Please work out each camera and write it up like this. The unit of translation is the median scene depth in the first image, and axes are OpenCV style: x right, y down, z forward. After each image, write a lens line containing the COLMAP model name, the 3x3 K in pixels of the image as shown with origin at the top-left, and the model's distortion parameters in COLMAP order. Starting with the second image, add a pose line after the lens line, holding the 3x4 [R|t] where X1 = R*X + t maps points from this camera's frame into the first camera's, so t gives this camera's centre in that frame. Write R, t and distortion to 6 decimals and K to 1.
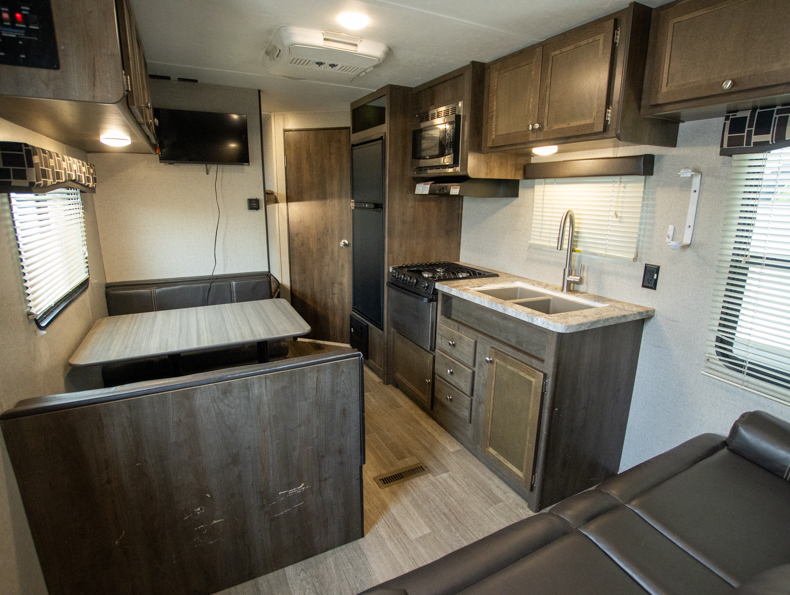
lens RADIAL K [[410.9, 0, 399.8], [0, 410.9, 297.5], [0, 0, 1]] dist [-0.032027, 0.002510]
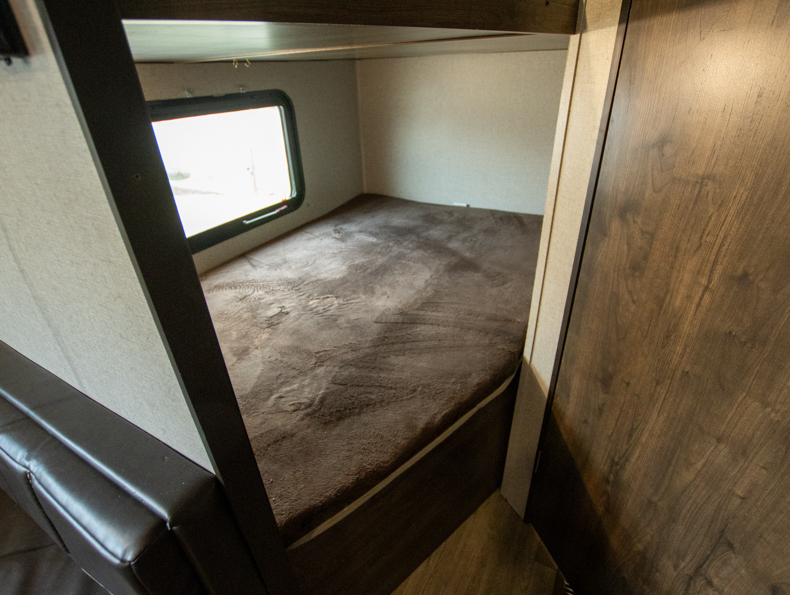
lens RADIAL K [[410.9, 0, 399.8], [0, 410.9, 297.5], [0, 0, 1]] dist [-0.032027, 0.002510]
pose [[0.554991, 0.380653, -0.739654, -0.201674], [-0.163078, 0.921694, 0.351974, -0.216778], [0.815715, -0.074721, 0.573608, 1.053387]]
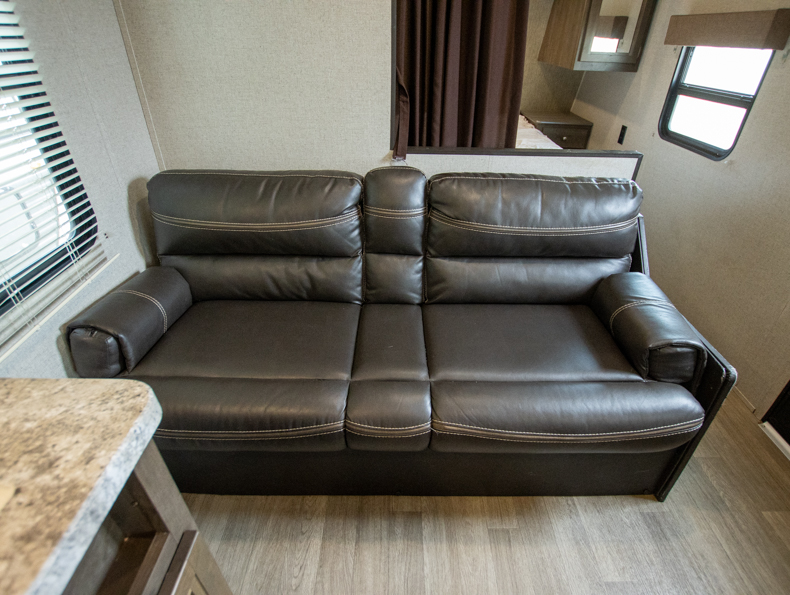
lens RADIAL K [[410.9, 0, 399.8], [0, 410.9, 297.5], [0, 0, 1]] dist [-0.032027, 0.002510]
pose [[-0.886417, -0.271387, 0.374986, 0.076961], [0.090180, 0.693330, 0.714955, -0.102650], [-0.454019, 0.667564, -0.590106, 0.594351]]
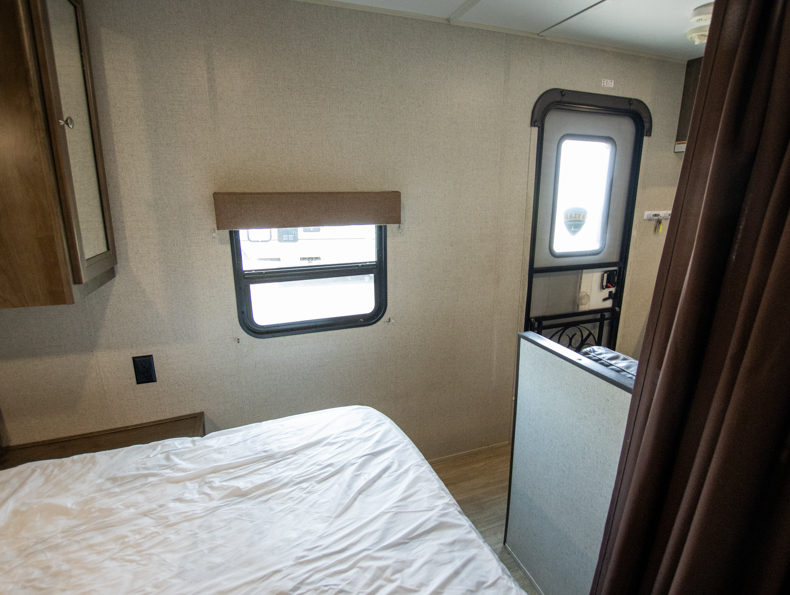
lens RADIAL K [[410.9, 0, 399.8], [0, 410.9, 297.5], [0, 0, 1]] dist [-0.032027, 0.002510]
pose [[-0.120214, 0.231526, -0.965373, 0.537307], [-0.239181, 0.937025, 0.254512, 0.038918], [0.963505, 0.261494, -0.057267, -0.101203]]
